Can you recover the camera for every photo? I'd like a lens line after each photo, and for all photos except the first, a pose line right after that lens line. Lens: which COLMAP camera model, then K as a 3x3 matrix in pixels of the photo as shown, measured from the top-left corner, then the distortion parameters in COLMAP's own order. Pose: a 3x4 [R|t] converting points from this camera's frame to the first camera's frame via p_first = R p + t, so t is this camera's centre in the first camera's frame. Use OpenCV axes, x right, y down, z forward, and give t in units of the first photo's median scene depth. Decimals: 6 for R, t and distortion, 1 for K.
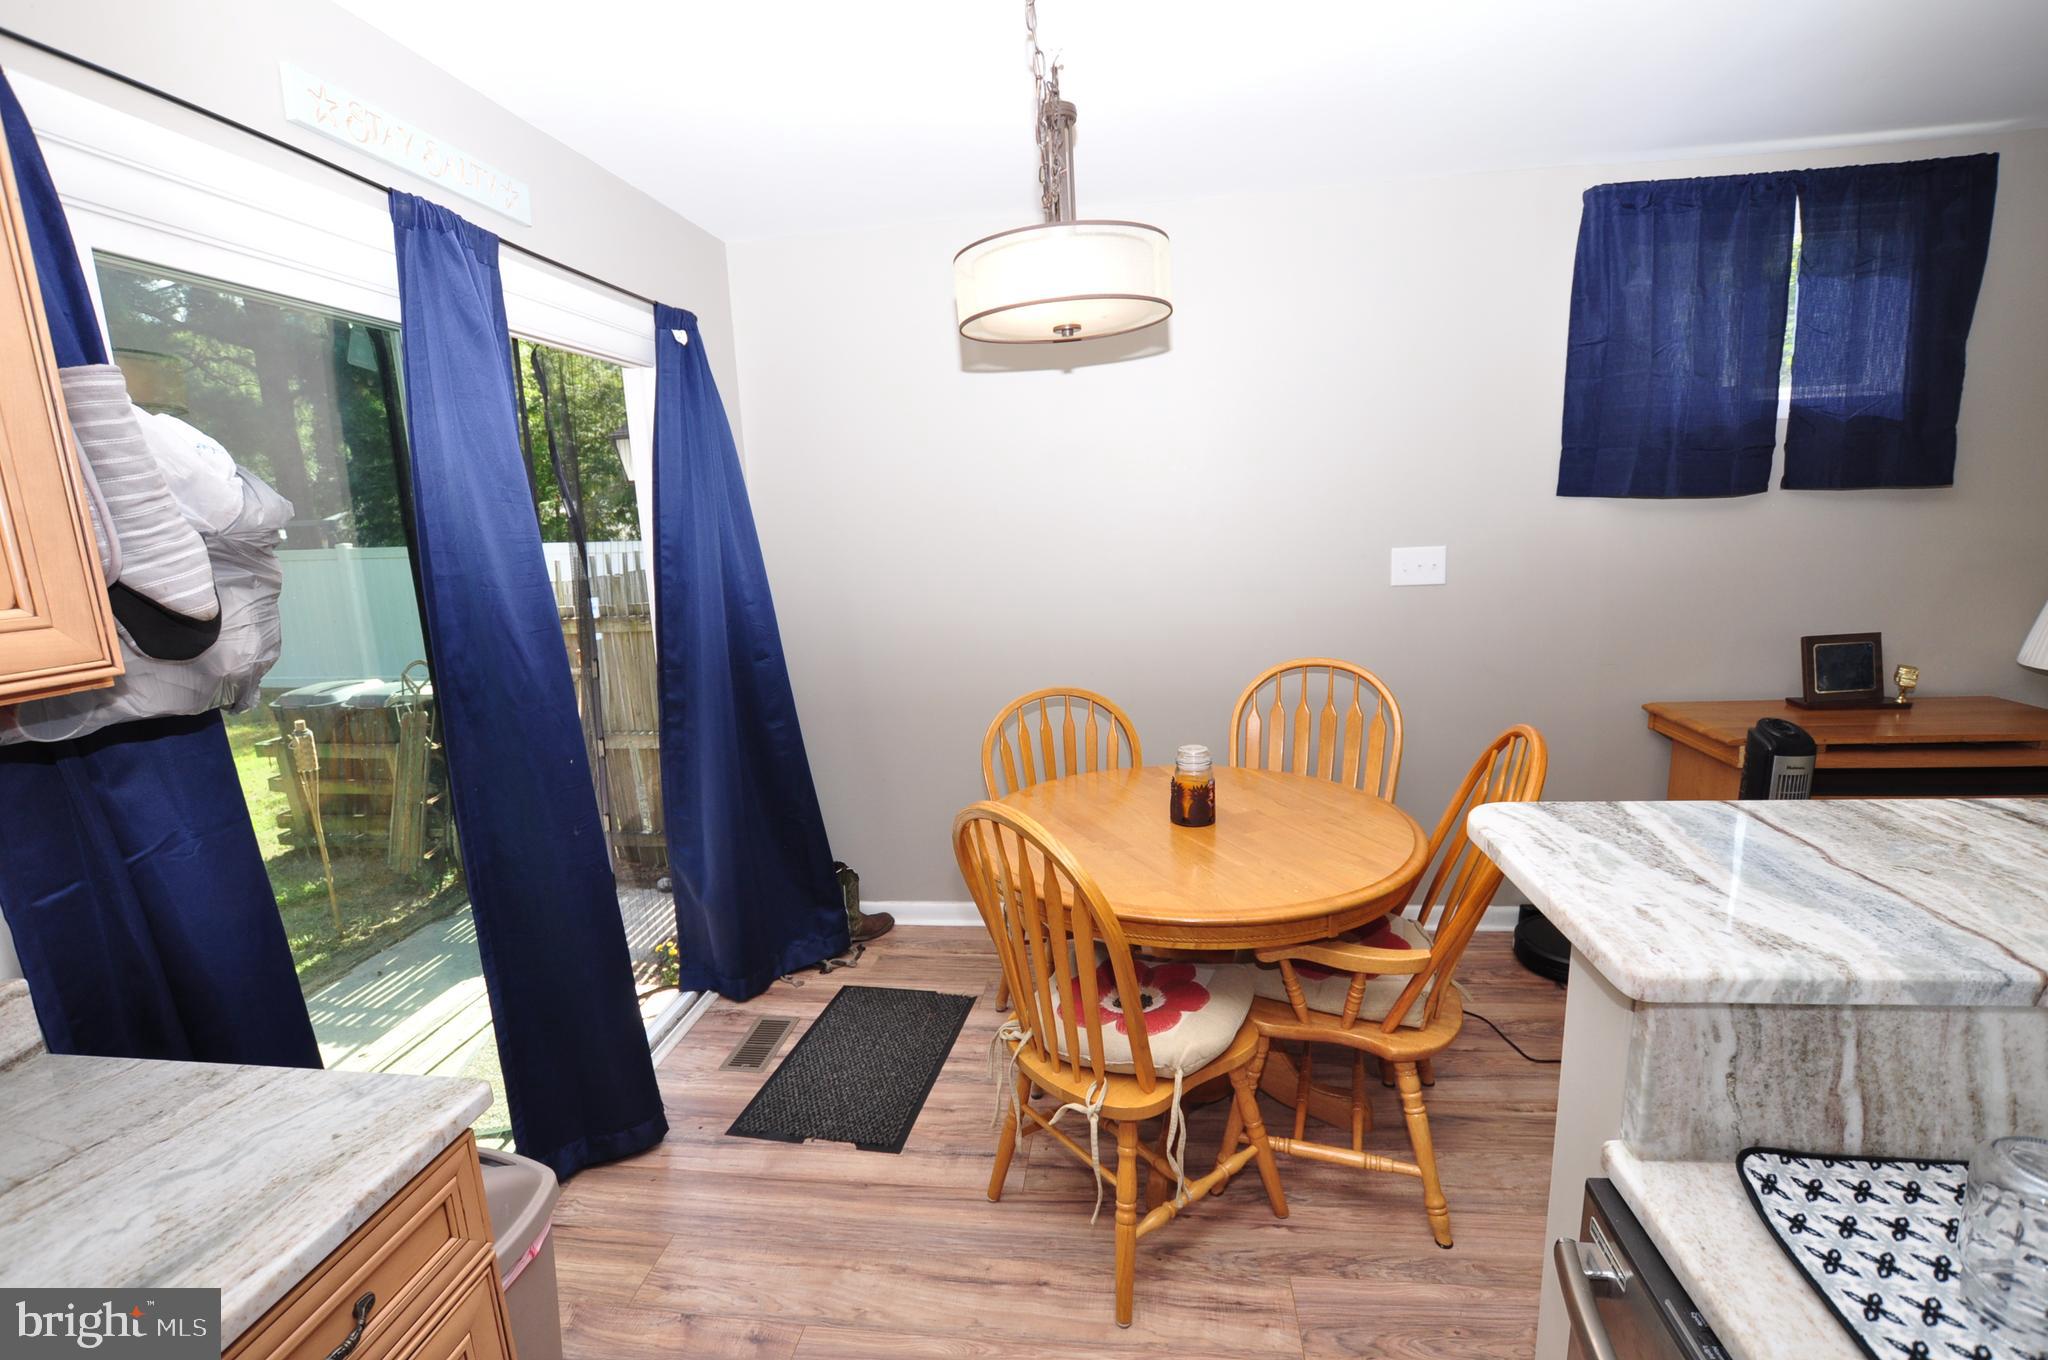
lens RADIAL K [[967.0, 0, 1015.0], [0, 967.0, 658.1], [0, 0, 1]] dist [-0.015427, 0.013886]
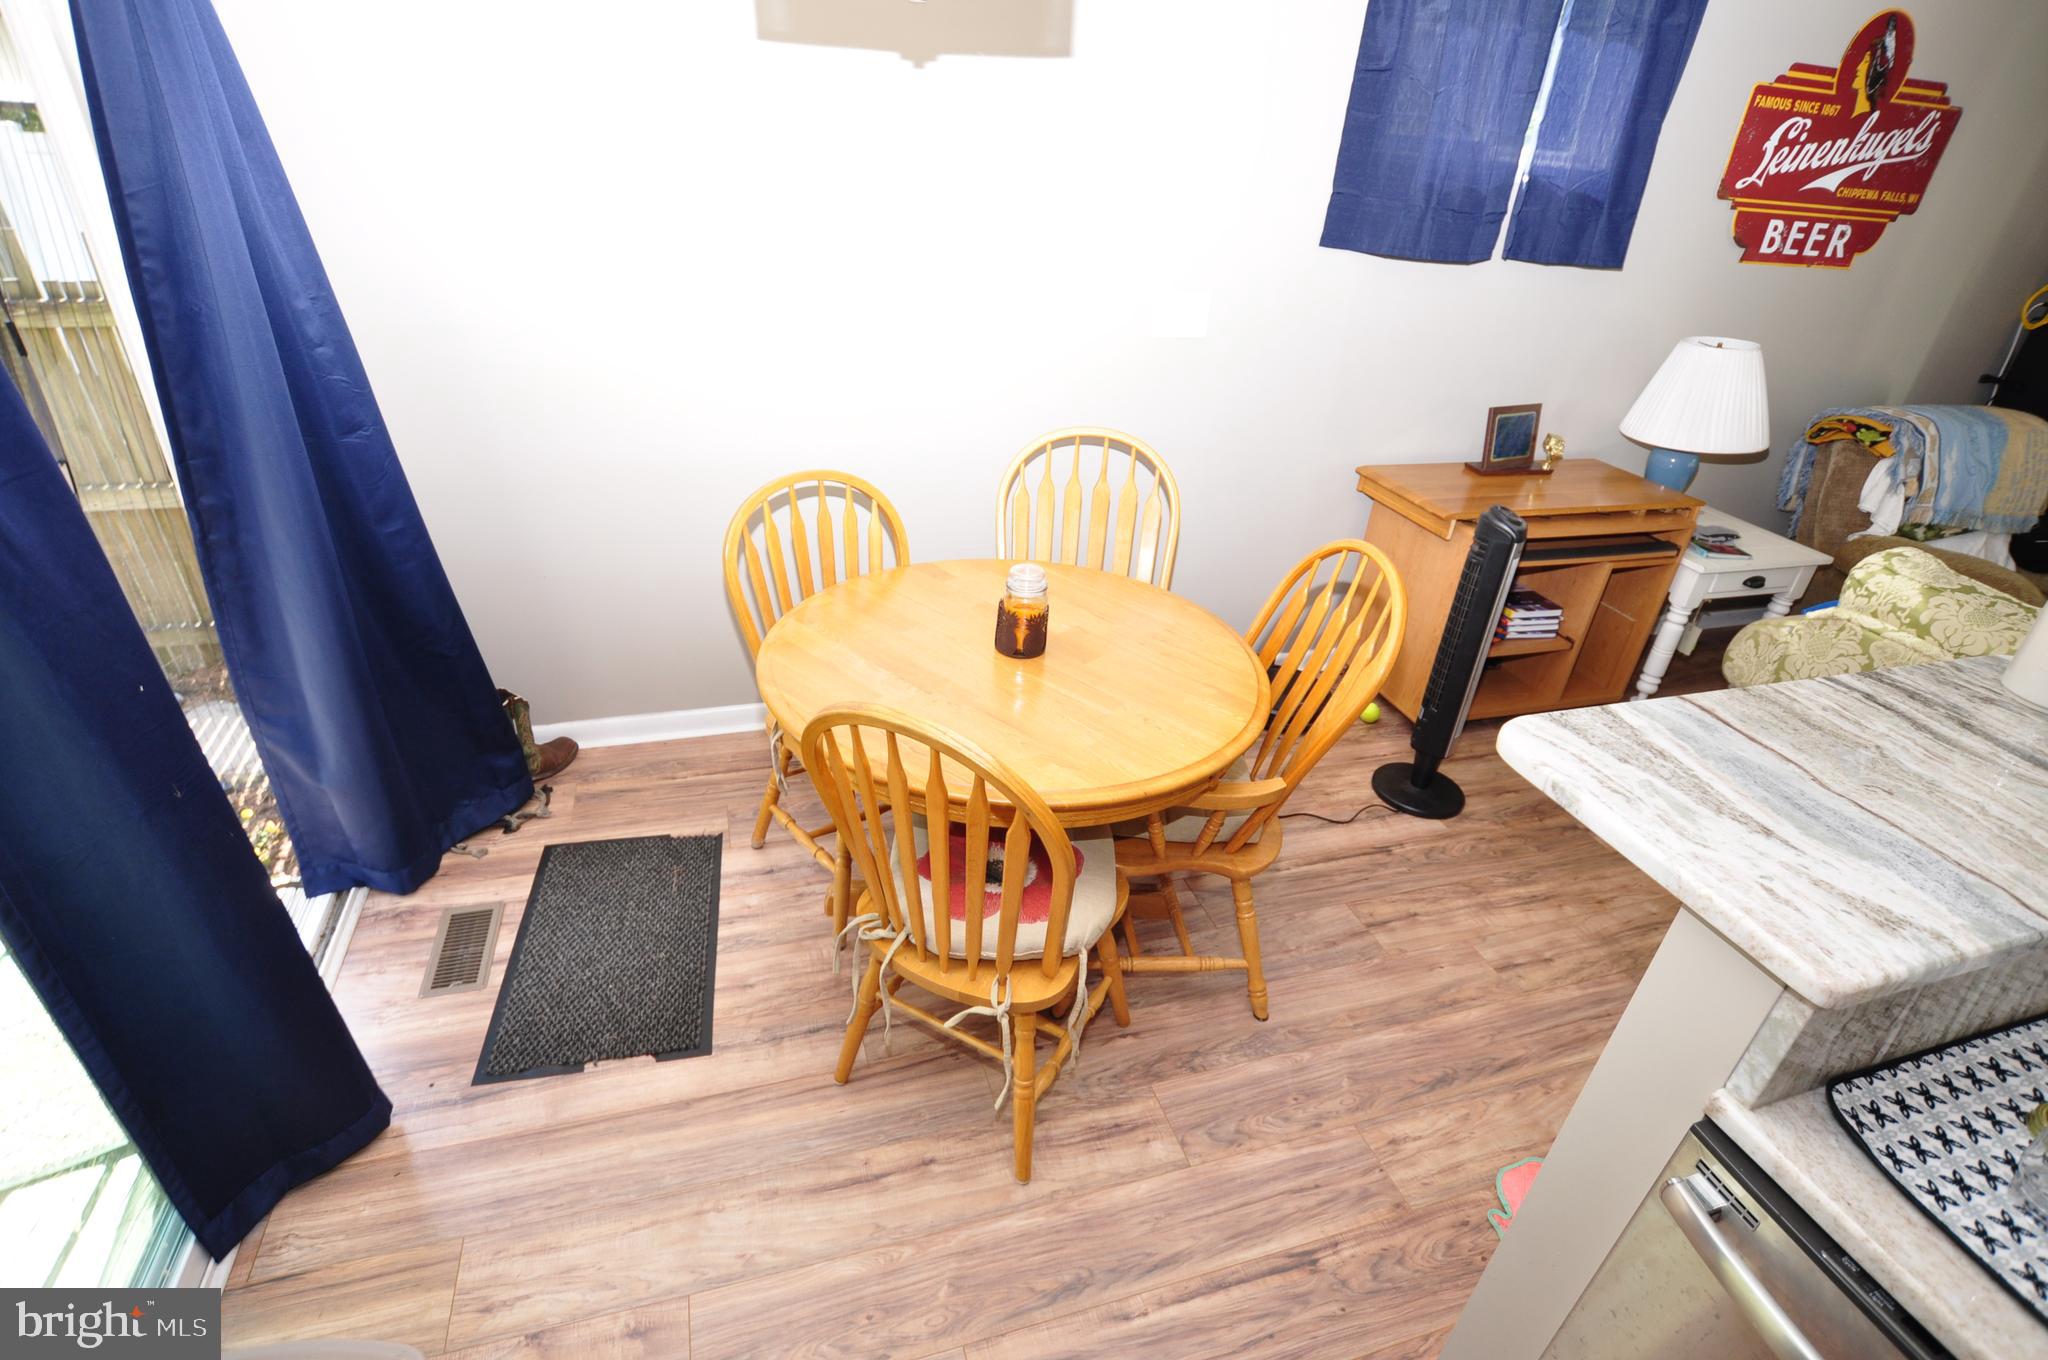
lens RADIAL K [[1023.3, 0, 1056.4], [0, 1023.3, 687.9], [0, 0, 1]] dist [-0.005364, 0.000749]
pose [[0.899695, -0.109555, 0.422547, -0.210822], [-0.038772, 0.944112, 0.327336, -0.119795], [-0.434793, -0.310886, 0.845166, 0.208250]]
